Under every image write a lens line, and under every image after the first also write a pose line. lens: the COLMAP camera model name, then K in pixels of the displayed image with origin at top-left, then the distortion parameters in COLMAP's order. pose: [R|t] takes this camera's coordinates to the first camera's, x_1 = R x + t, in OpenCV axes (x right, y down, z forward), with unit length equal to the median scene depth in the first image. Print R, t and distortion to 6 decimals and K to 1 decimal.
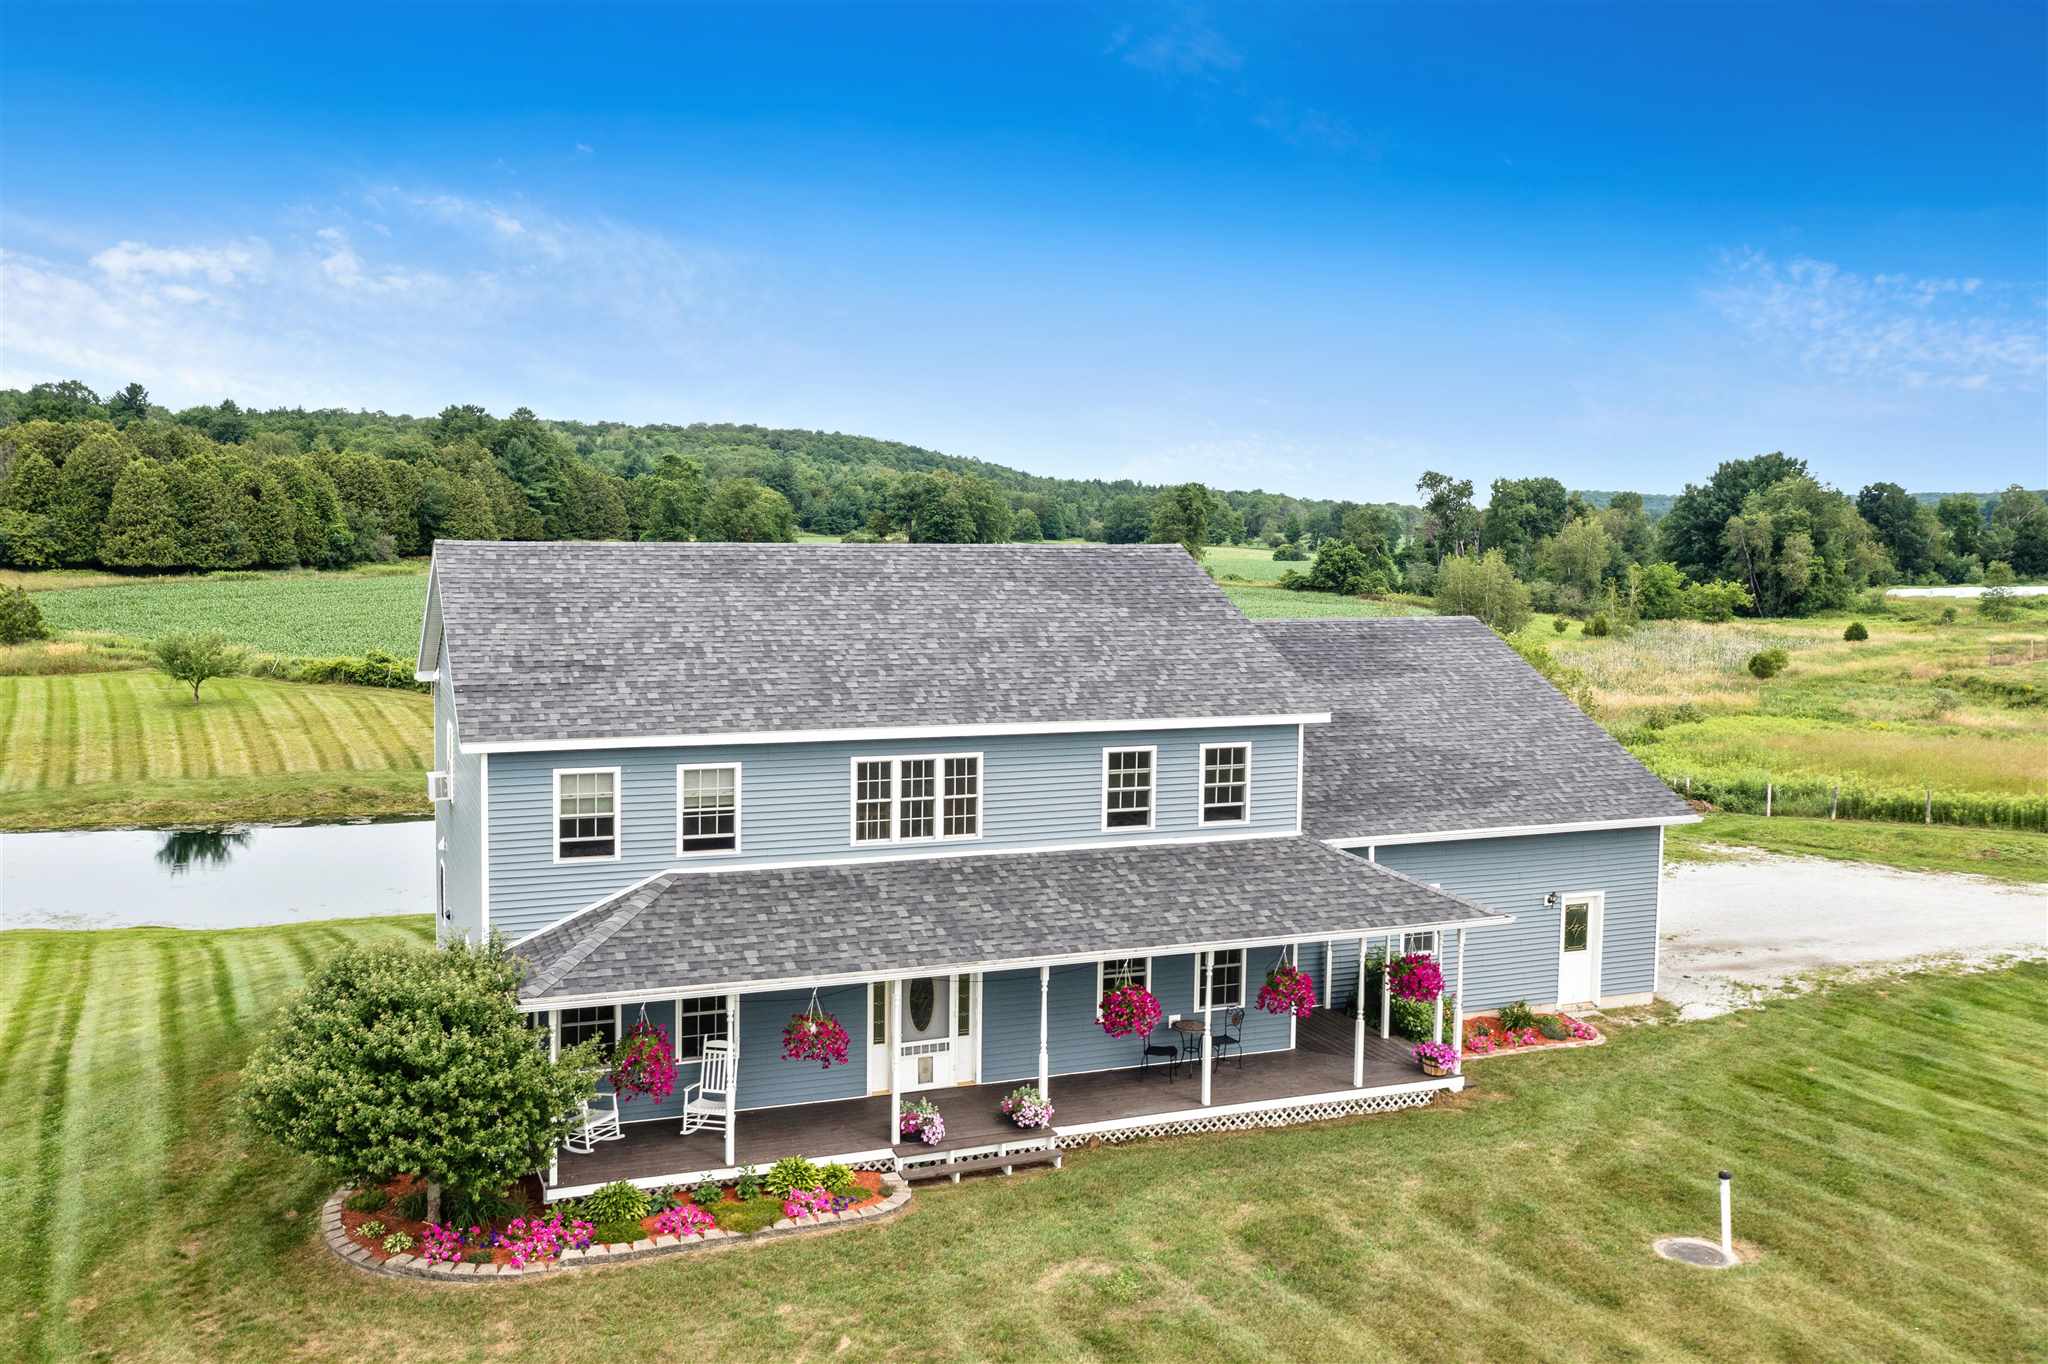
lens RADIAL K [[1712.3, 0, 1039.5], [0, 1712.3, 677.1], [0, 0, 1]] dist [-0.024560, 0.008148]
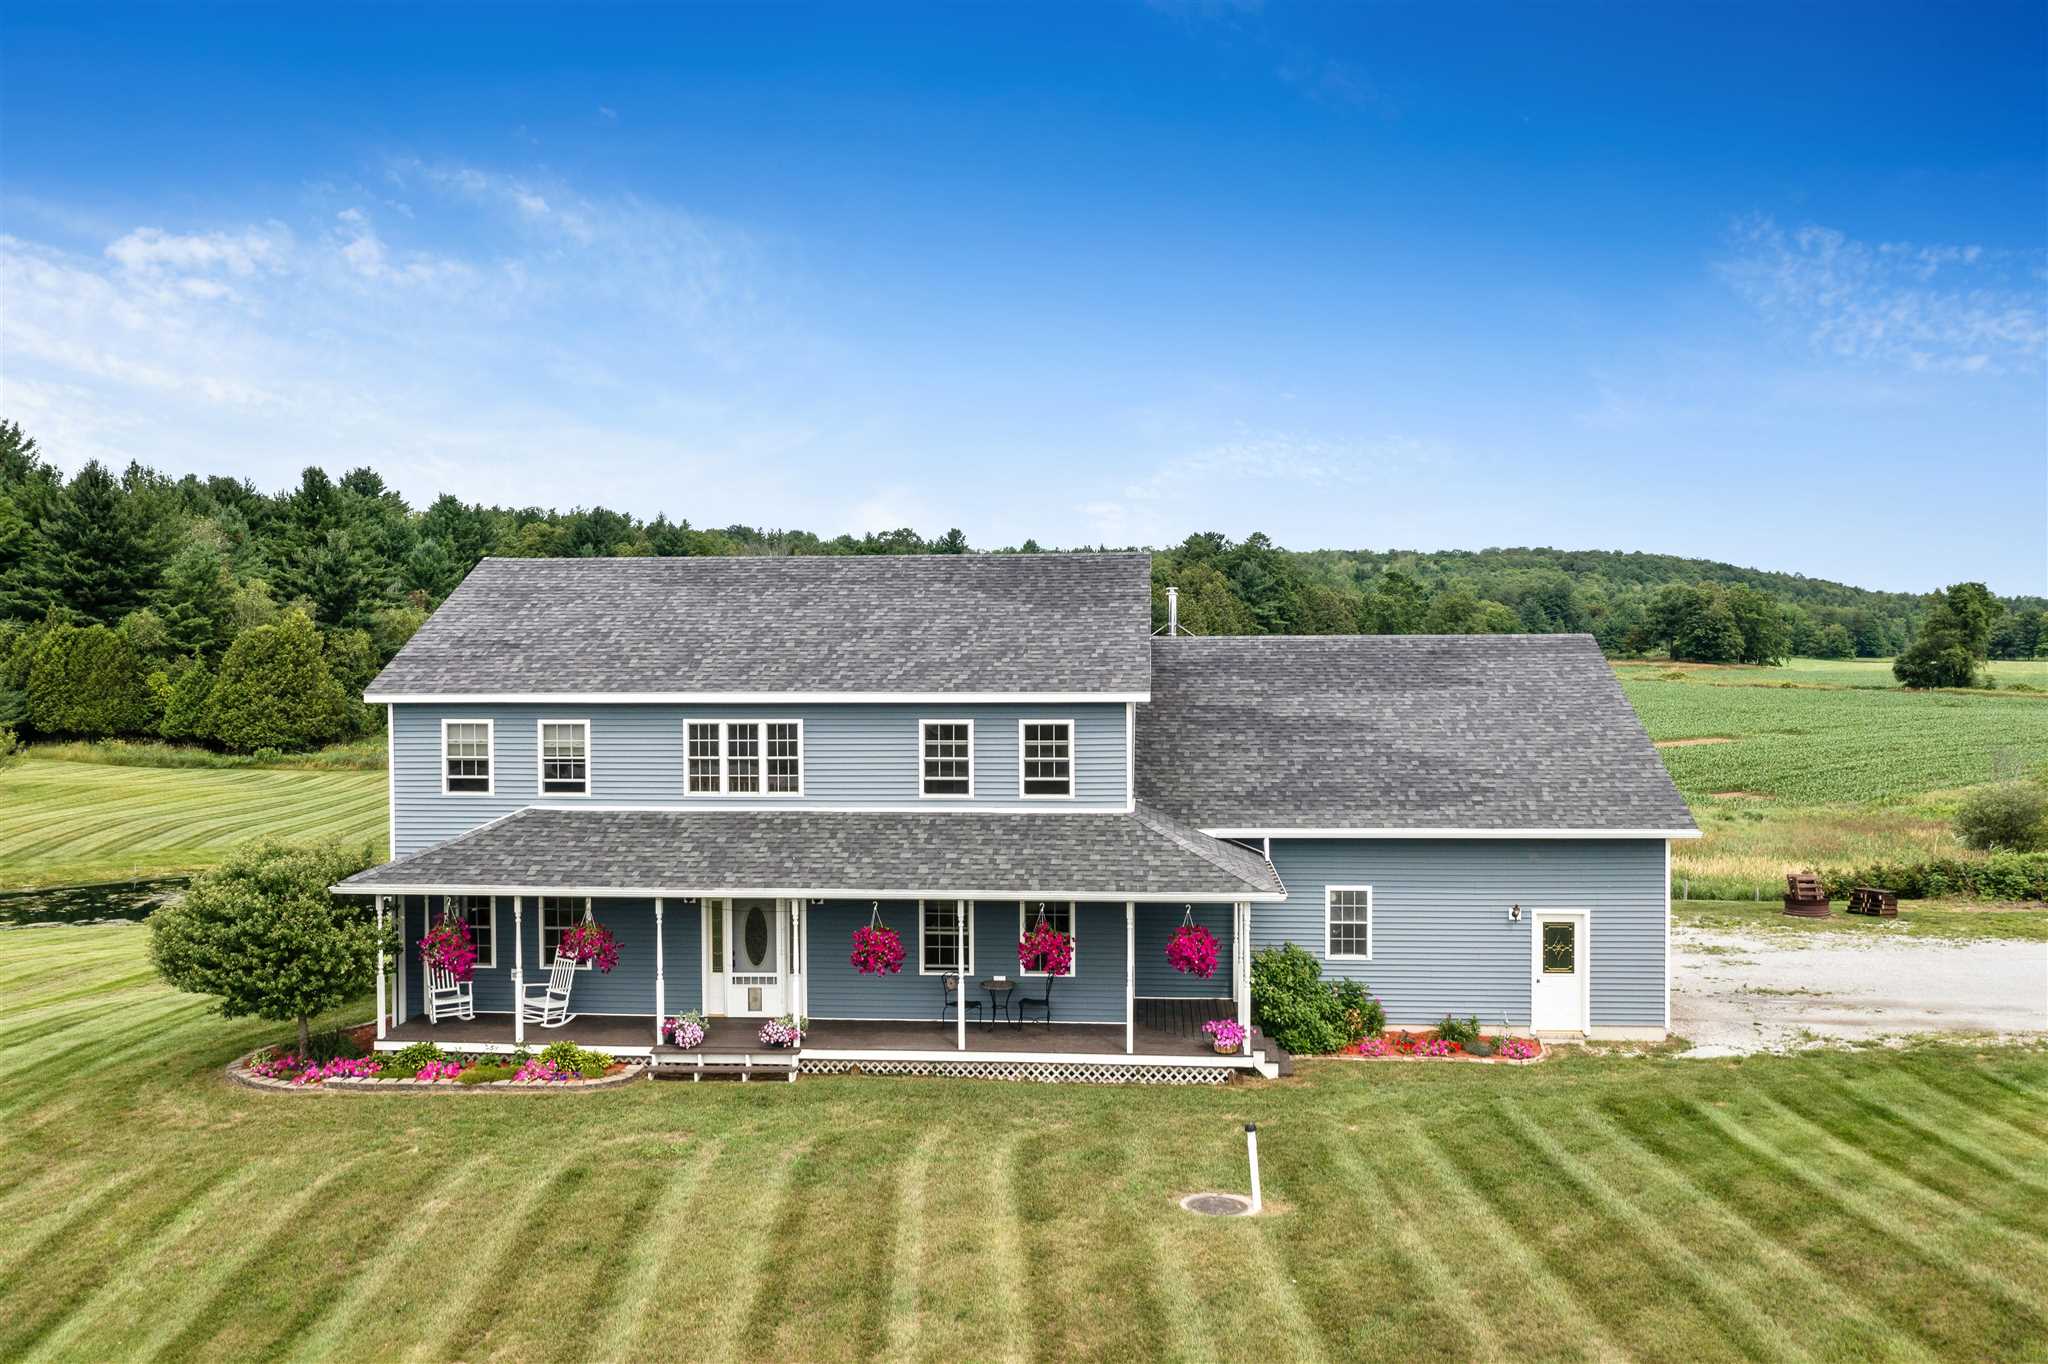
lens RADIAL K [[1712.3, 0, 1103.0], [0, 1712.3, 697.5], [0, 0, 1]] dist [-0.024560, 0.008148]
pose [[0.901527, -0.006731, -0.432671, 0.600129], [-0.021308, 0.997976, -0.059922, 0.087578], [0.432198, 0.063241, 0.899559, 0.061456]]
